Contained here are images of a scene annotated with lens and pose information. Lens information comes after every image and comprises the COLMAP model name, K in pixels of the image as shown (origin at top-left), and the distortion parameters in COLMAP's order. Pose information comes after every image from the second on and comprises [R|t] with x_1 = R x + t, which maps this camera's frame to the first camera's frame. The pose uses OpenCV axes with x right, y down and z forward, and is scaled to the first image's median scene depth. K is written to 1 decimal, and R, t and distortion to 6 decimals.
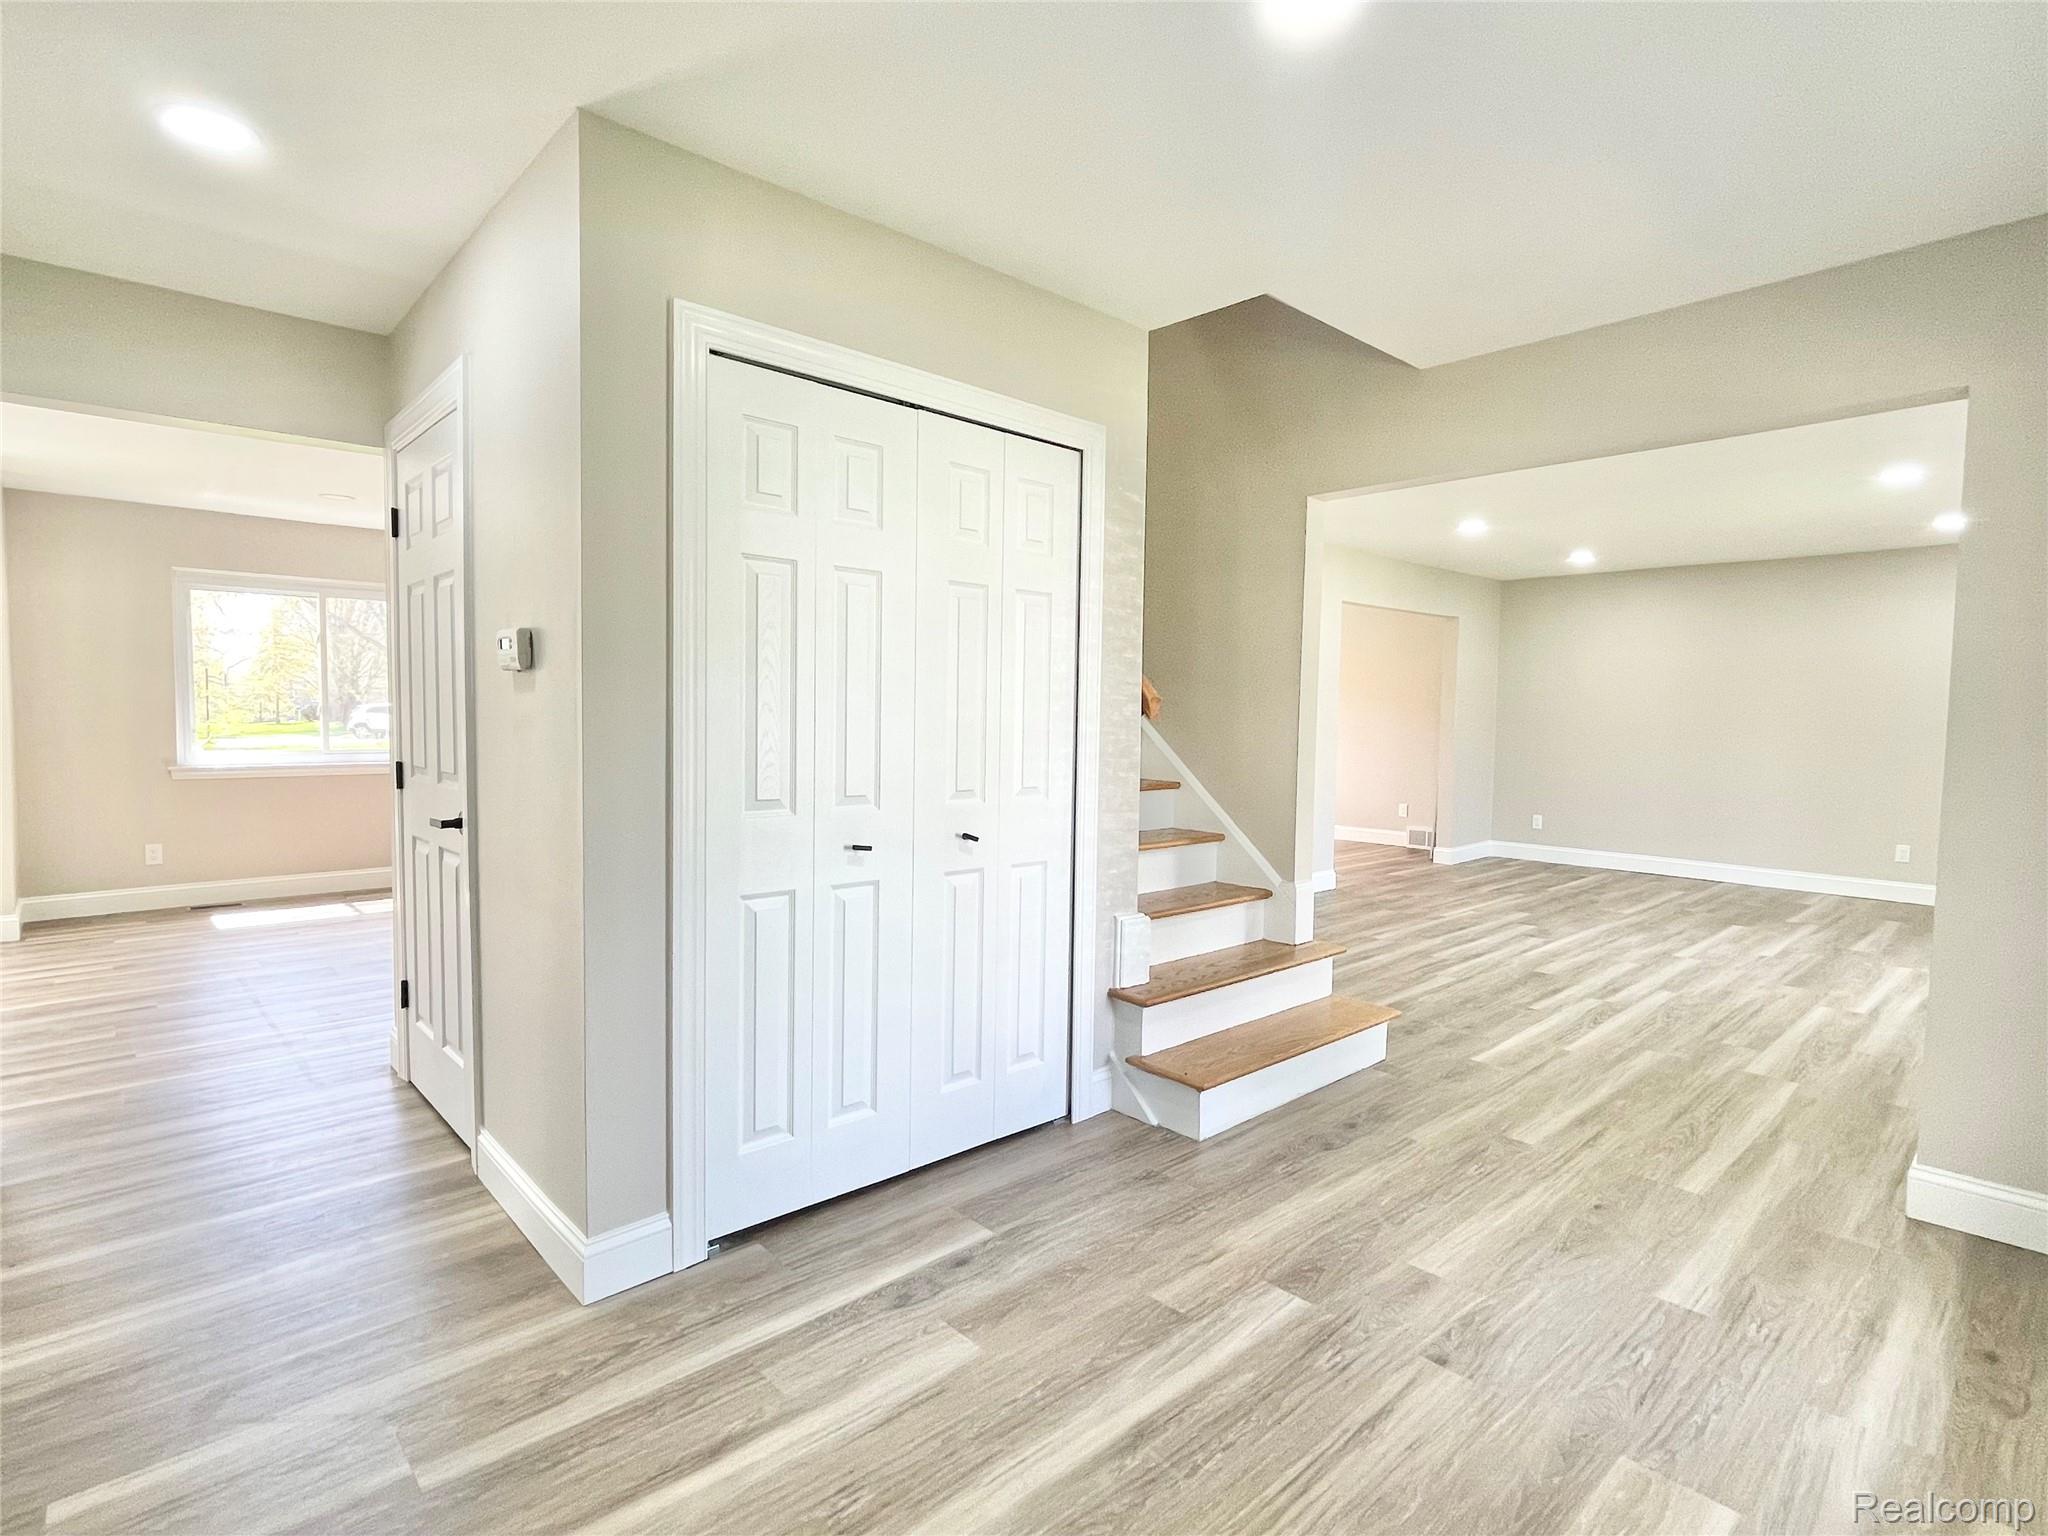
lens RADIAL K [[1032.9, 0, 1039.2], [0, 1032.9, 759.6], [0, 0, 1]] dist [-0.004800, 0.000312]
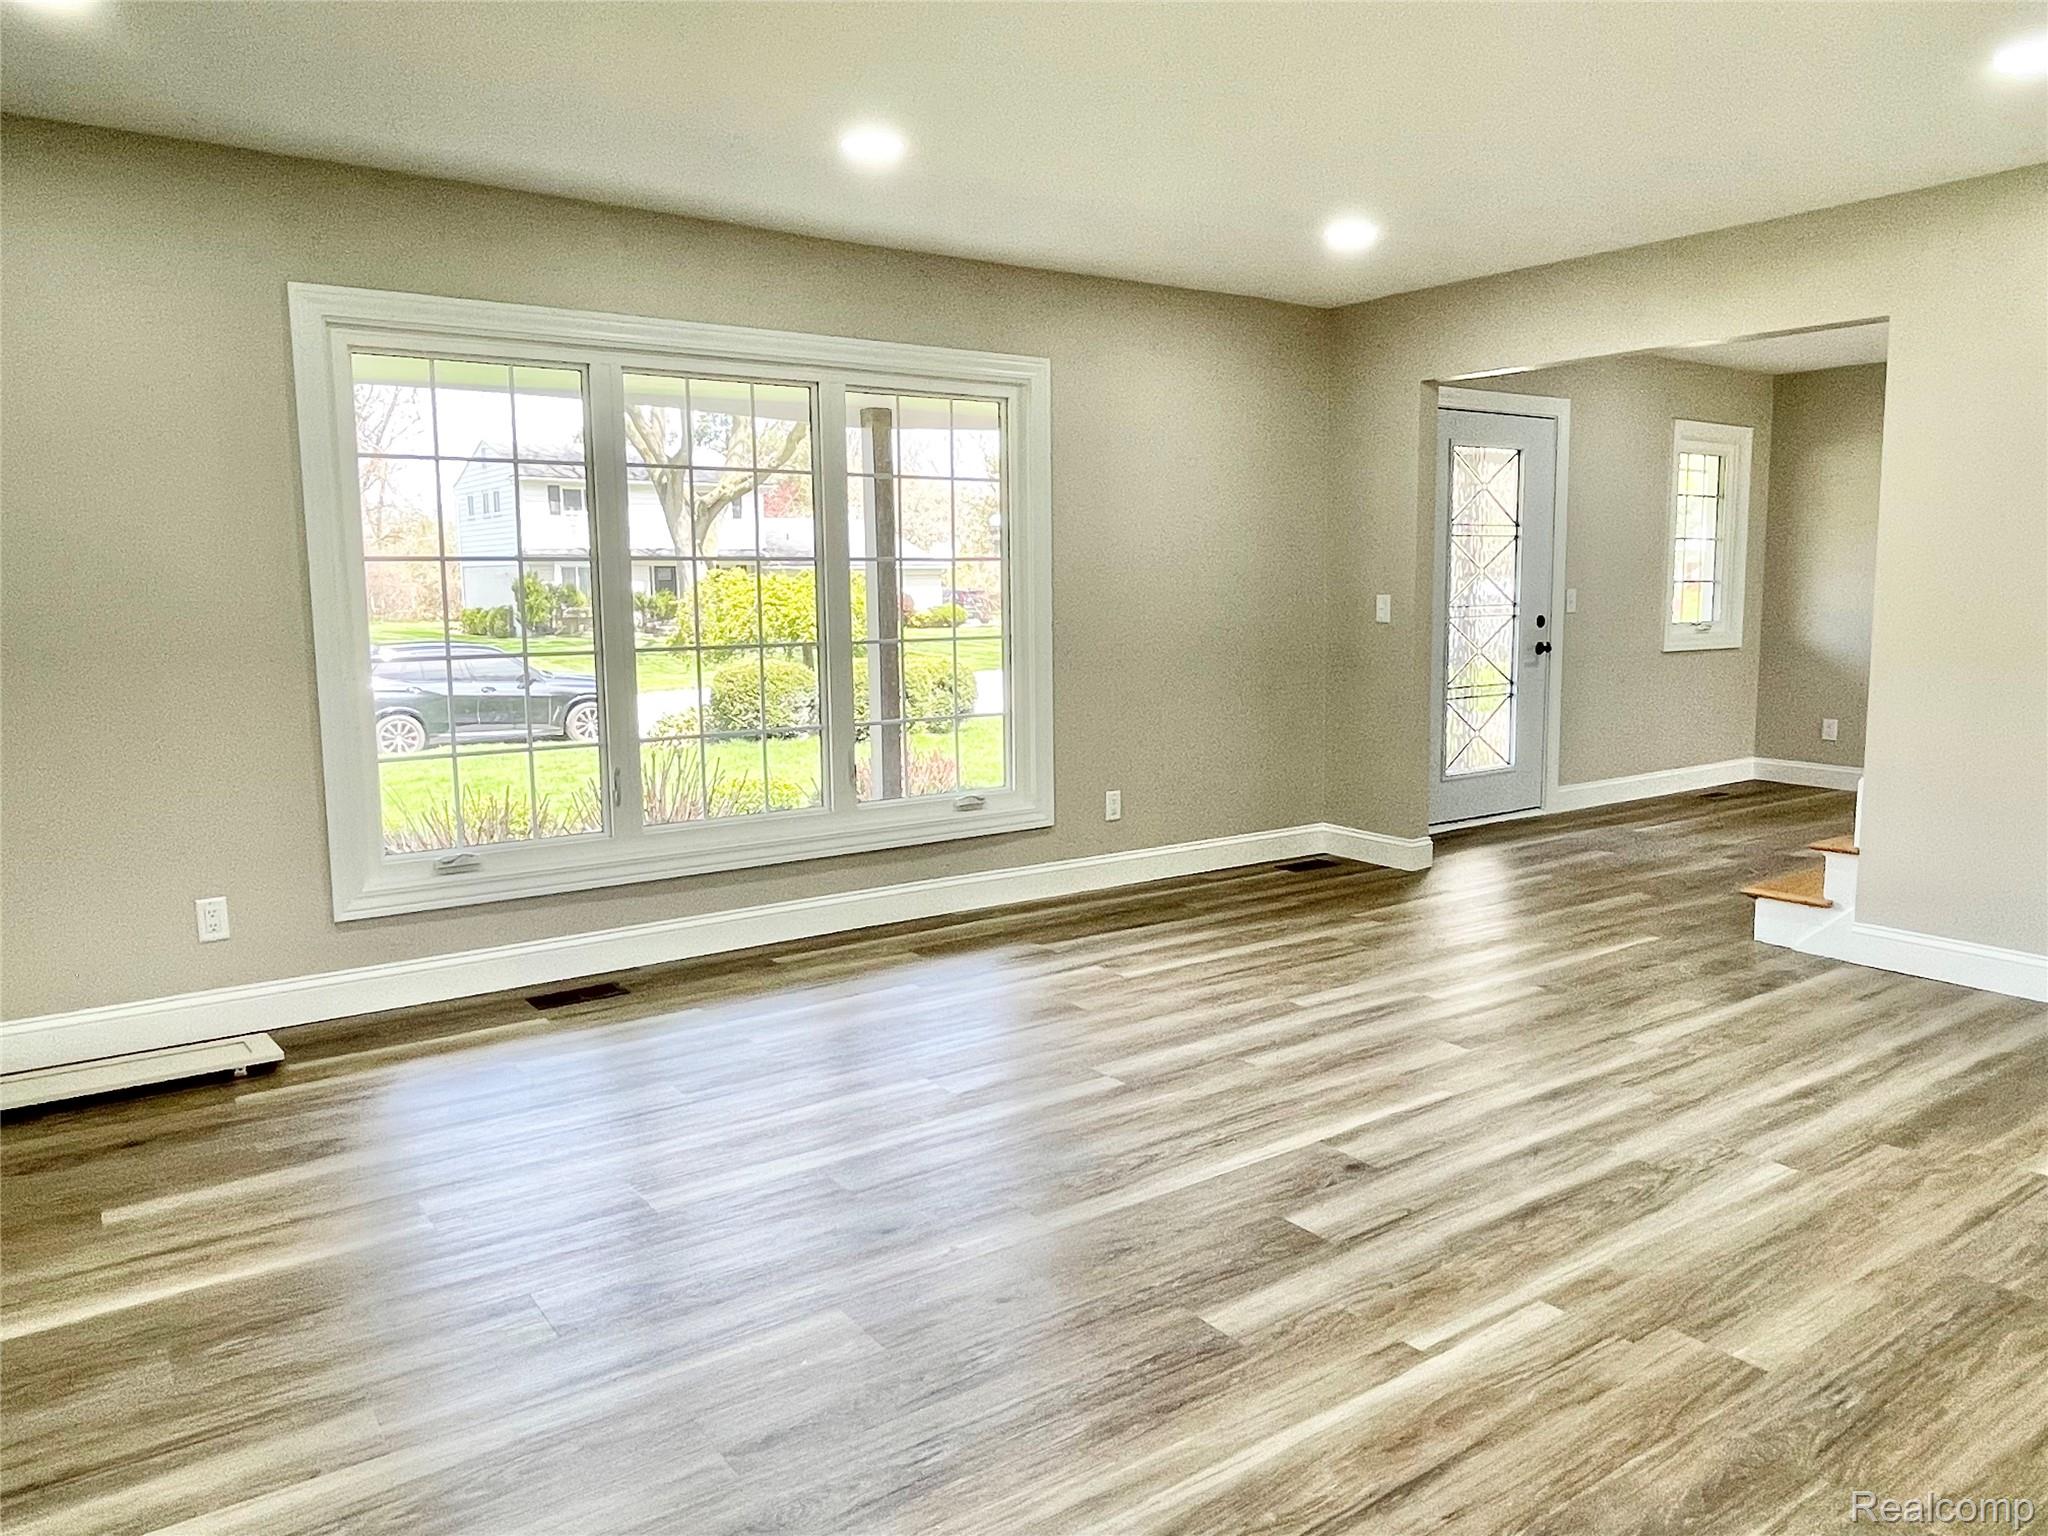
lens RADIAL K [[1419.2, 0, 1032.9], [0, 1419.2, 764.9], [0, 0, 1]] dist [0.006240, -0.010328]
pose [[-0.990837, -0.021898, 0.133277, 0.544143], [0.002900, 0.983092, 0.183088, -0.073816], [-0.135032, 0.181797, -0.974021, 1.543604]]
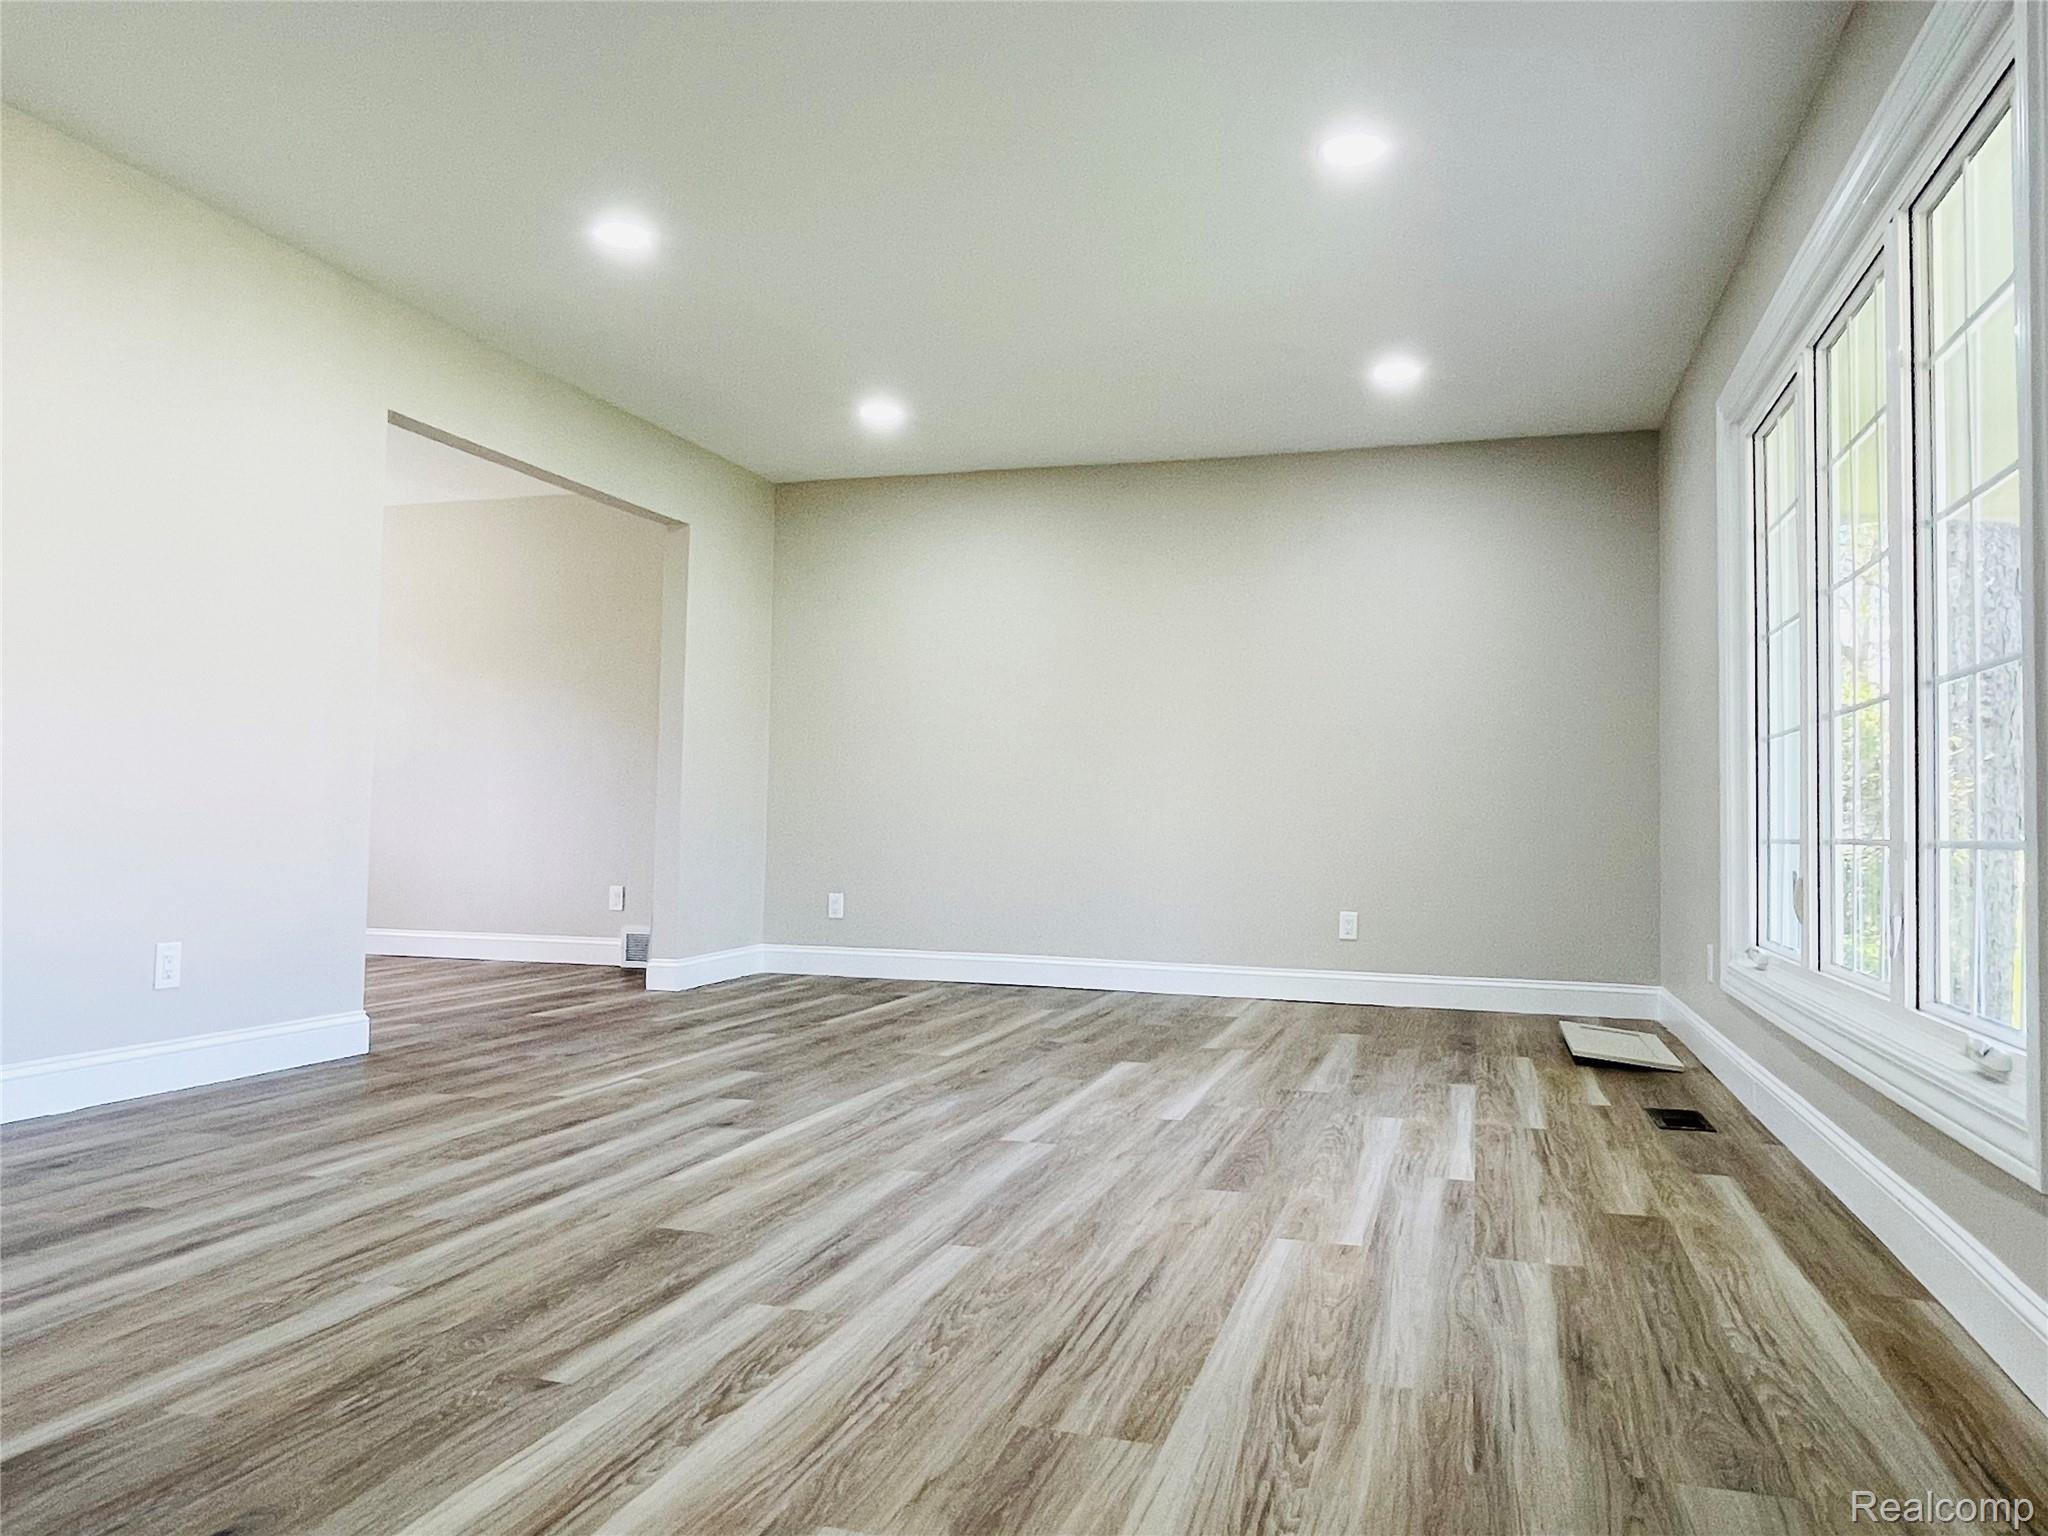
lens RADIAL K [[1419.2, 0, 1026.6], [0, 1419.2, 765.8], [0, 0, 1]] dist [0.006240, -0.010328]
pose [[0.872799, 0.020489, 0.487649, 0.302556], [0.019404, 0.996872, -0.076613, 0.070755], [-0.487693, 0.076330, 0.869672, 0.419945]]
